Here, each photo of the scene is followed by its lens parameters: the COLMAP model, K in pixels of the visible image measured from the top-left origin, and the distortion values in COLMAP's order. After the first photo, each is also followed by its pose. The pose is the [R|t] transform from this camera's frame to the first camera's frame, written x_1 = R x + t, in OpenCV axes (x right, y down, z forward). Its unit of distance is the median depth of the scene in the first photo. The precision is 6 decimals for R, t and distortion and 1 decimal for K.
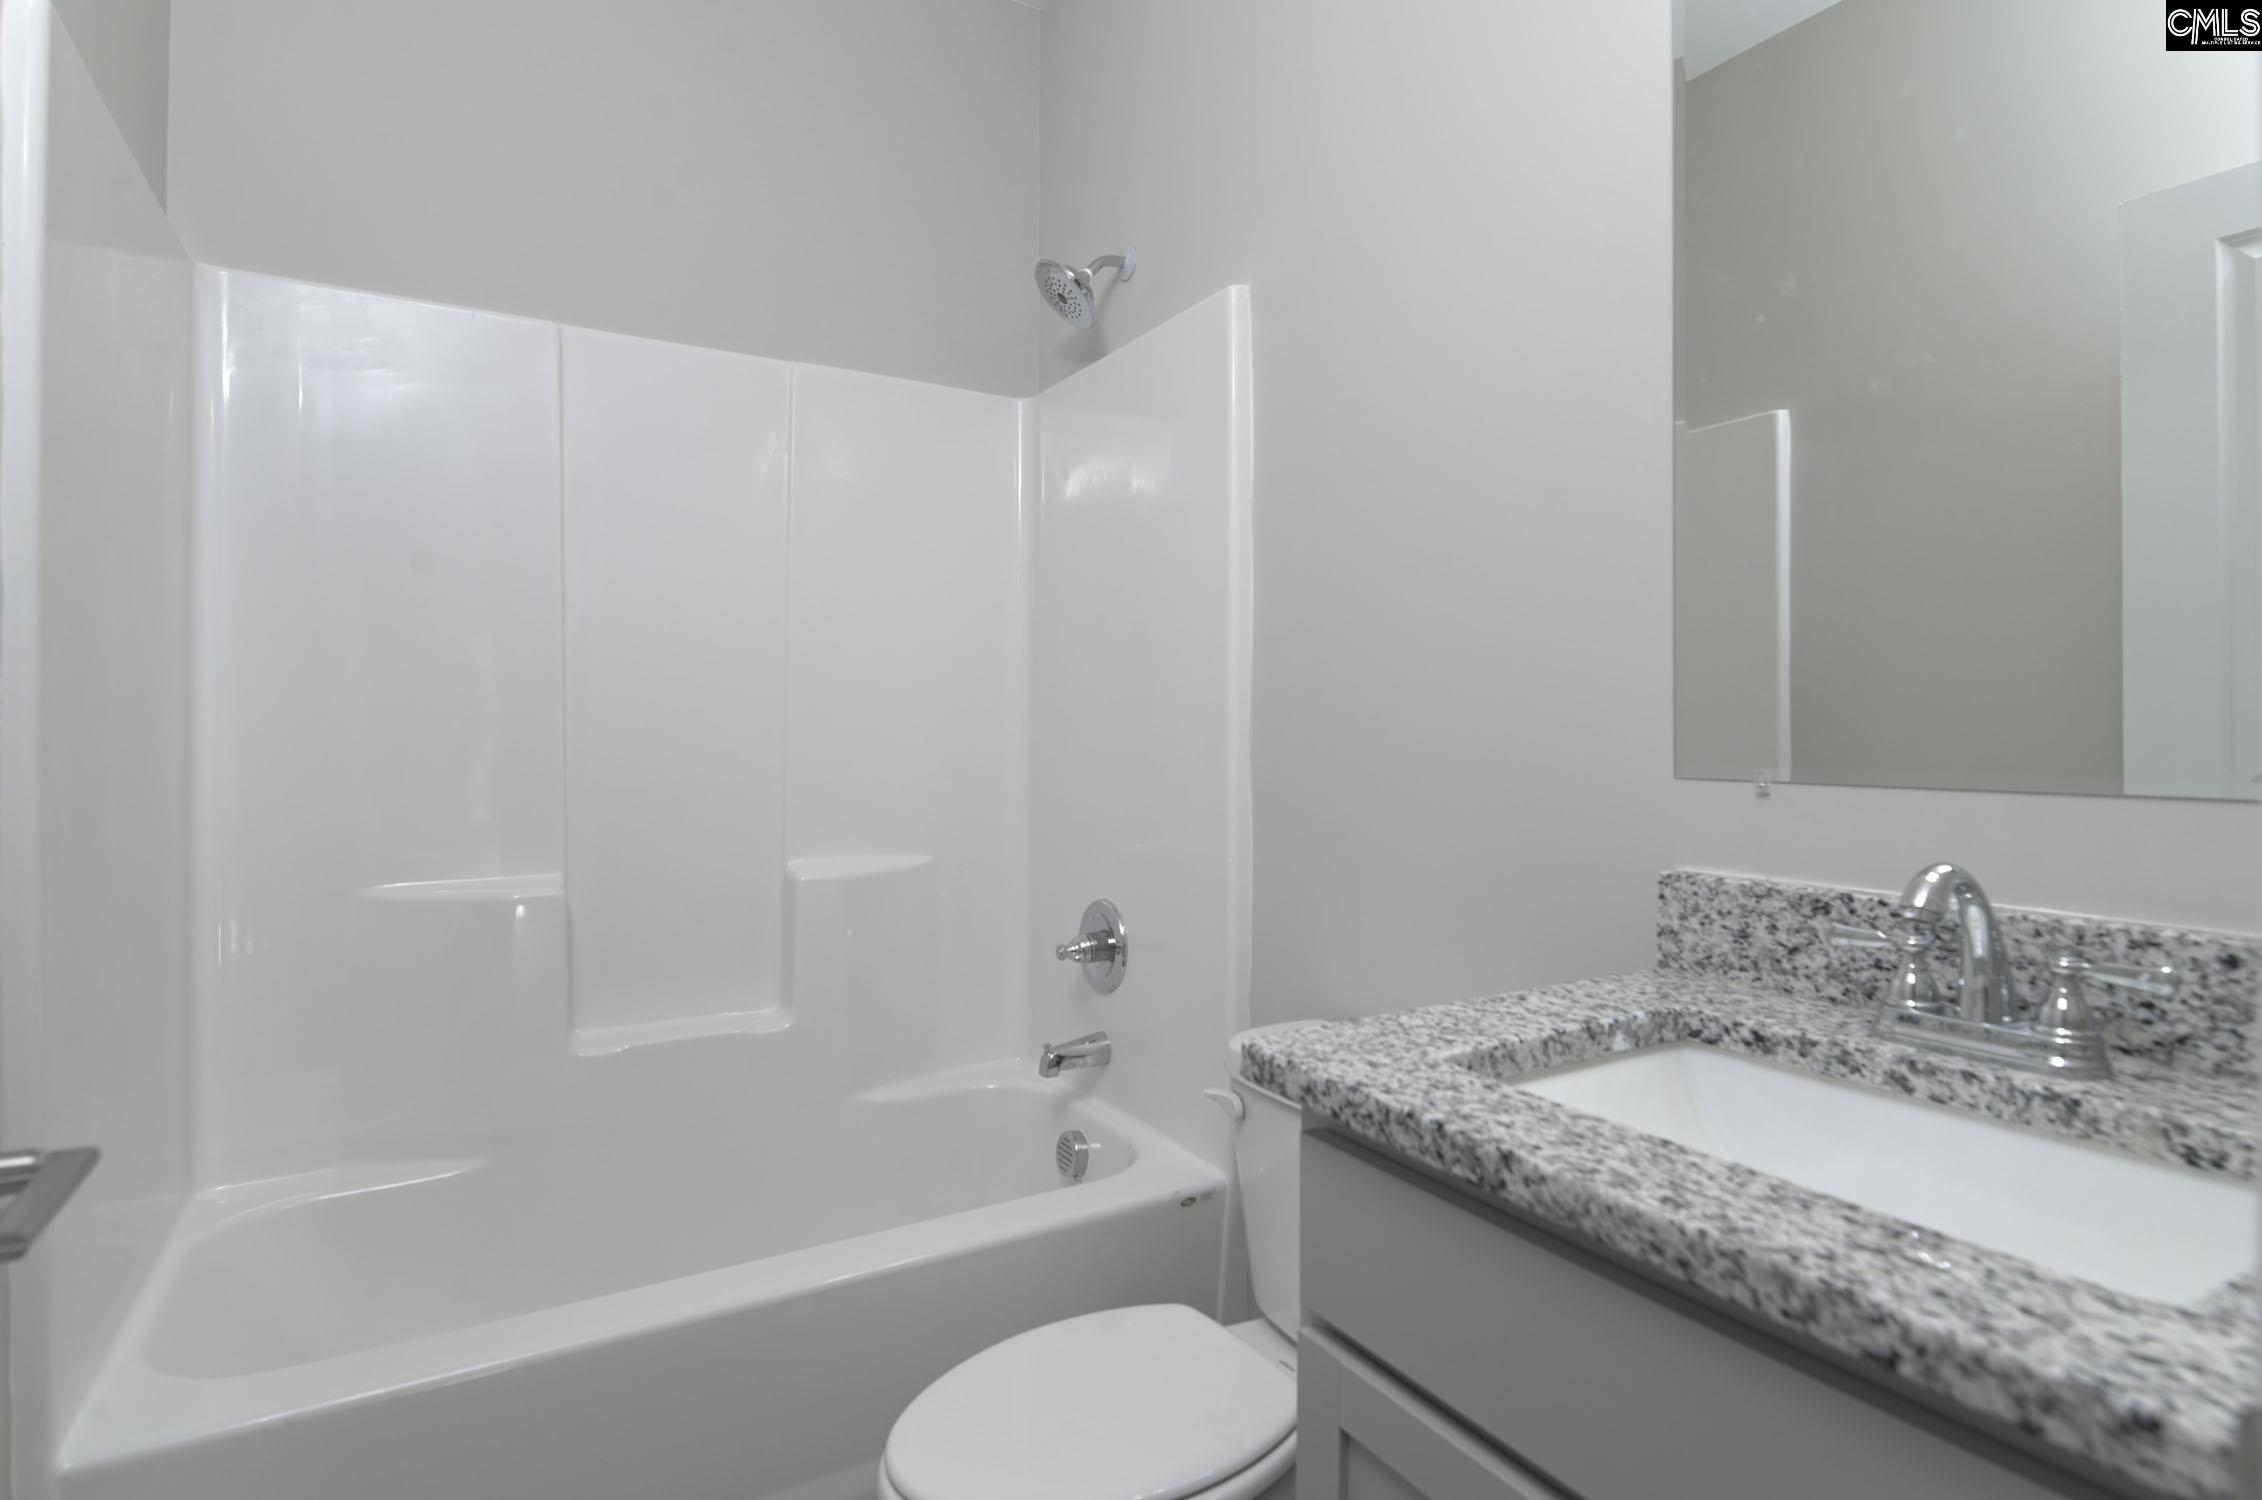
lens RADIAL K [[1110.9, 0, 1130.7], [0, 1110.9, 705.2], [0, 0, 1]] dist [0.001909, -0.008119]
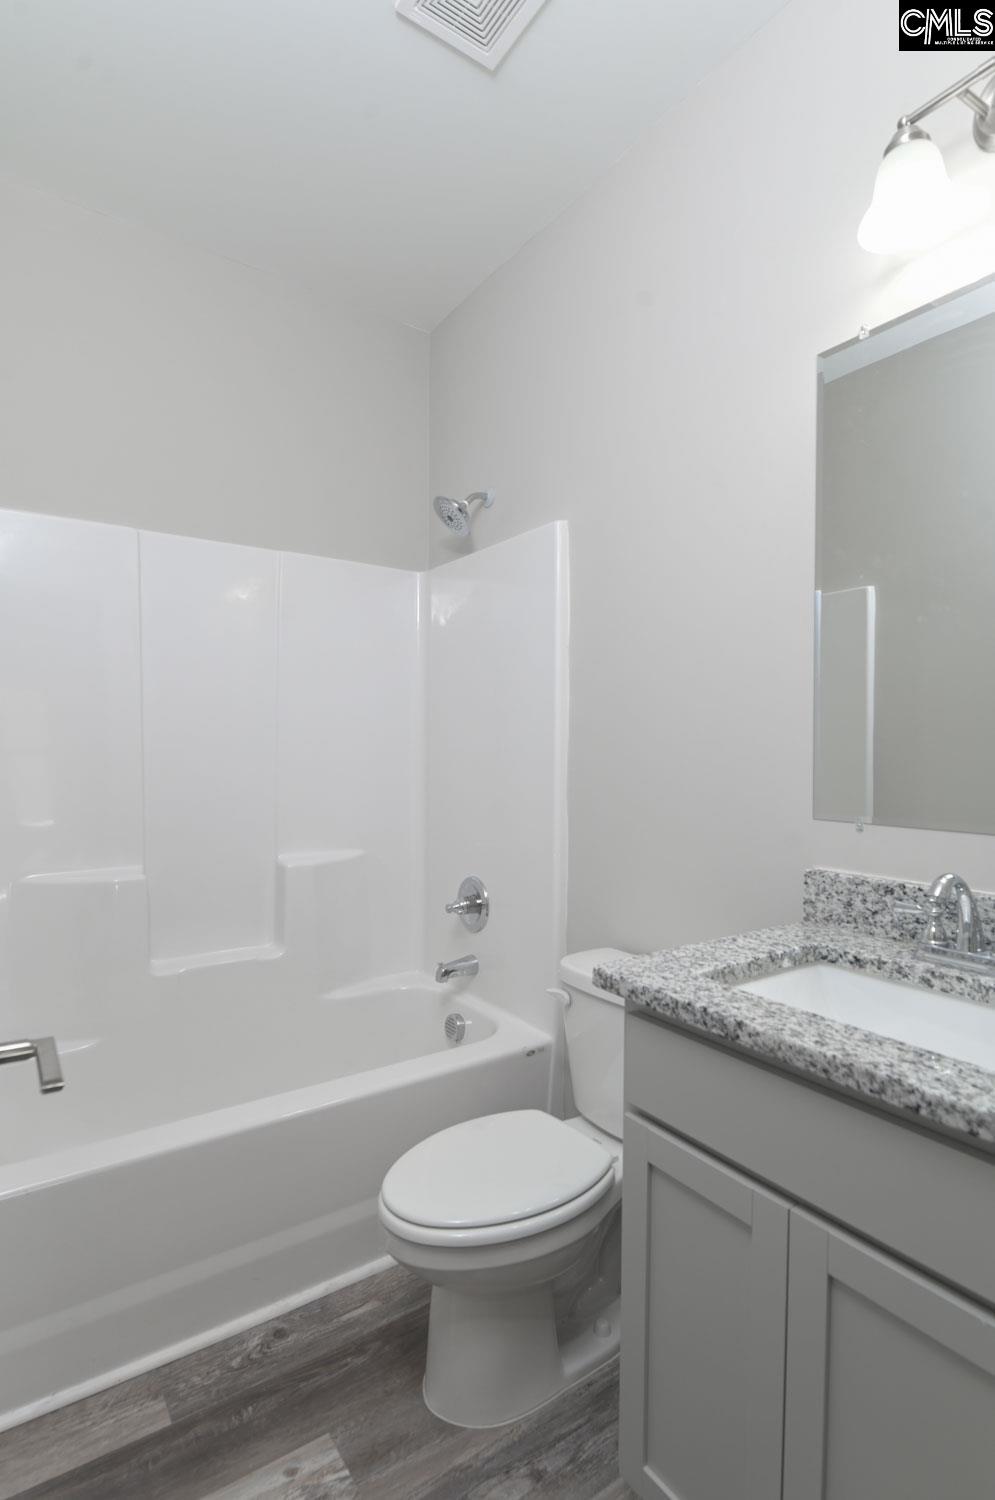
lens RADIAL K [[704.6, 0, 500.4], [0, 704.6, 763.7], [0, 0, 1]] dist [0.001731, -0.001001]
pose [[0.998741, -0.005472, 0.049871, -0.121737], [0.004097, 0.999610, 0.027619, -0.083074], [-0.050003, -0.027380, 0.998374, -0.197772]]
